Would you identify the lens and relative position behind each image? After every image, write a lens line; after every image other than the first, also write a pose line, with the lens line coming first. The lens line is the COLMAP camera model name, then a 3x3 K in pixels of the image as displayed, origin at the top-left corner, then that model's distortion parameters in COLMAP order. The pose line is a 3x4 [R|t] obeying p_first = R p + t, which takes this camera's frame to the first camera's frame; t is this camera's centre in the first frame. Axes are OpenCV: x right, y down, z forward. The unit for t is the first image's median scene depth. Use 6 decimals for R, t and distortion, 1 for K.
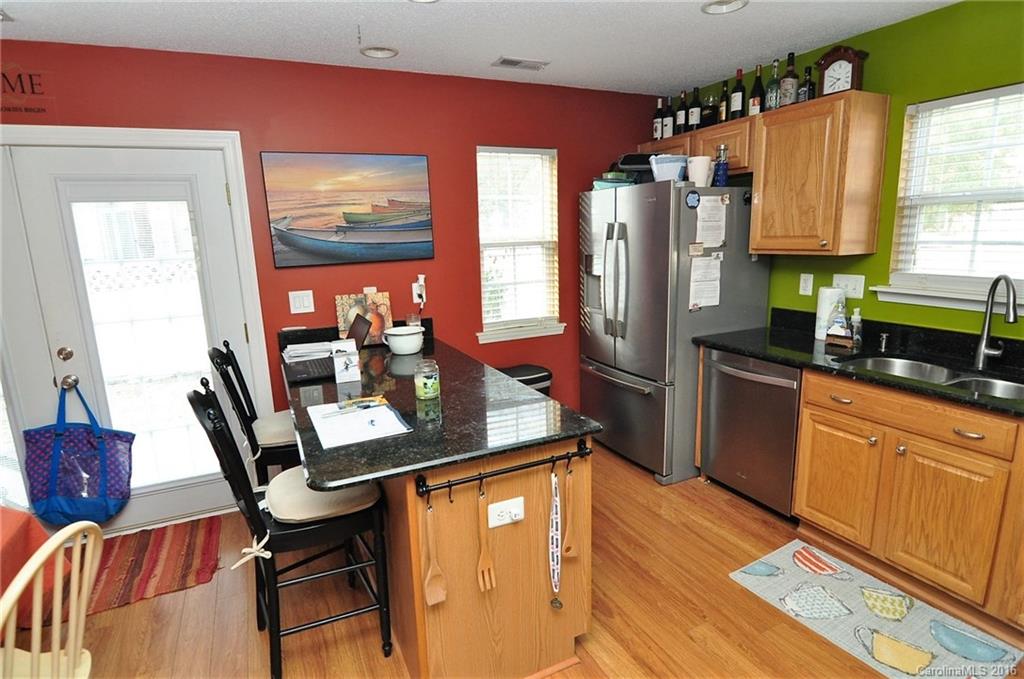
lens RADIAL K [[533.6, 0, 510.2], [0, 533.6, 341.3], [0, 0, 1]] dist [0.000303, -0.015745]
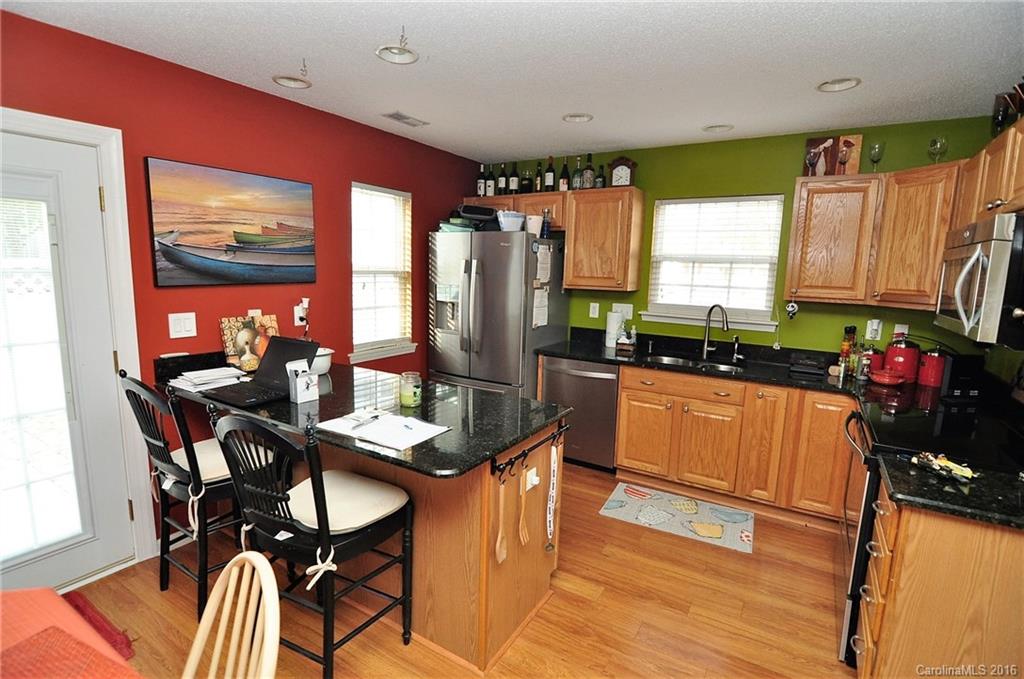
lens RADIAL K [[493.6, 0, 510.5], [0, 493.6, 341.0], [0, 0, 1]] dist [-0.002557, -0.010844]
pose [[0.836536, -0.026061, 0.547292, -0.394885], [0.053692, 0.997960, -0.034547, 0.011855], [-0.545275, 0.058285, 0.836229, 0.002431]]
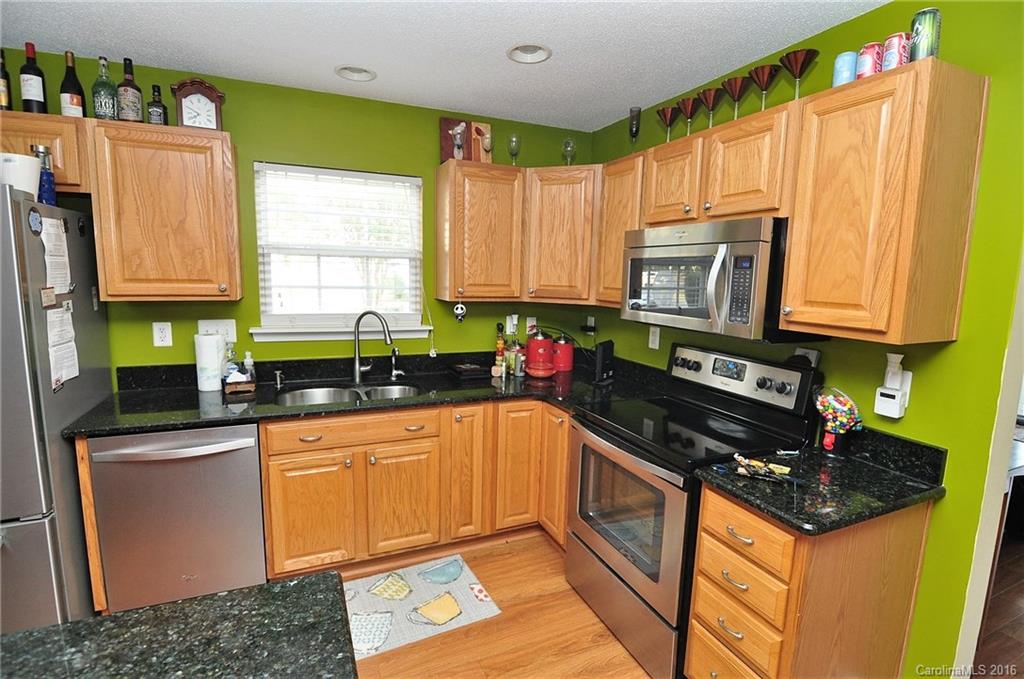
lens RADIAL K [[493.6, 0, 510.5], [0, 493.6, 341.0], [0, 0, 1]] dist [-0.002557, -0.010844]
pose [[0.029173, -0.107198, 0.993810, -0.235120], [0.172403, 0.979872, 0.100634, -0.083144], [-0.984594, 0.168400, 0.047067, 0.427195]]
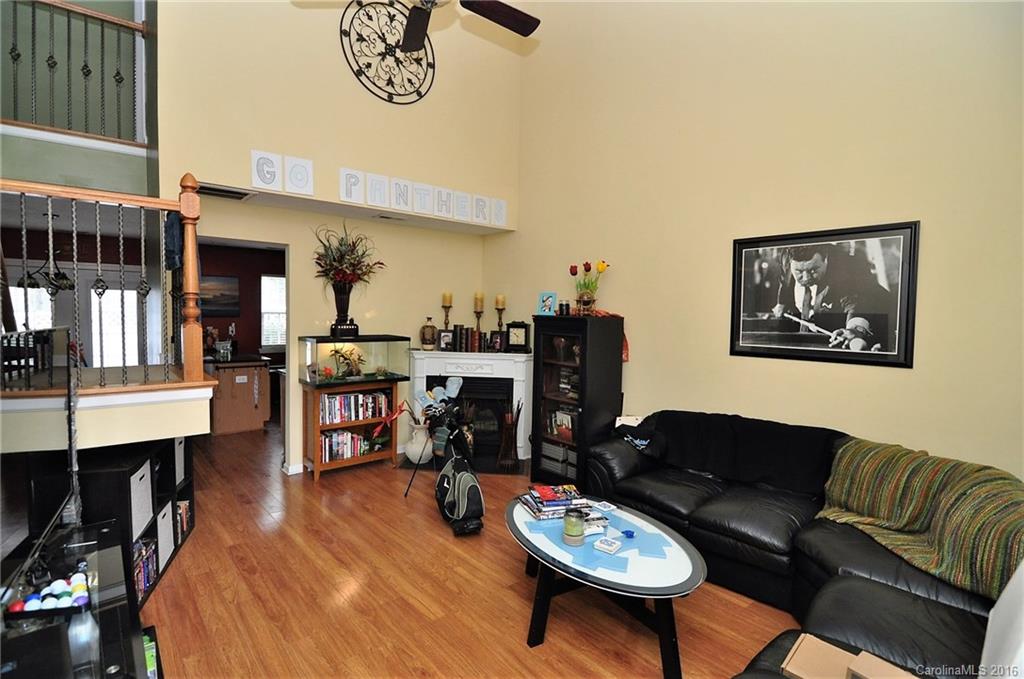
lens RADIAL K [[493.6, 0, 510.5], [0, 493.6, 341.0], [0, 0, 1]] dist [-0.002557, -0.010844]
pose [[0.962873, 0.032983, 0.267933, 0.517141], [0.005148, 0.990084, -0.140384, 0.318968], [-0.269907, 0.136551, 0.953155, -1.701622]]
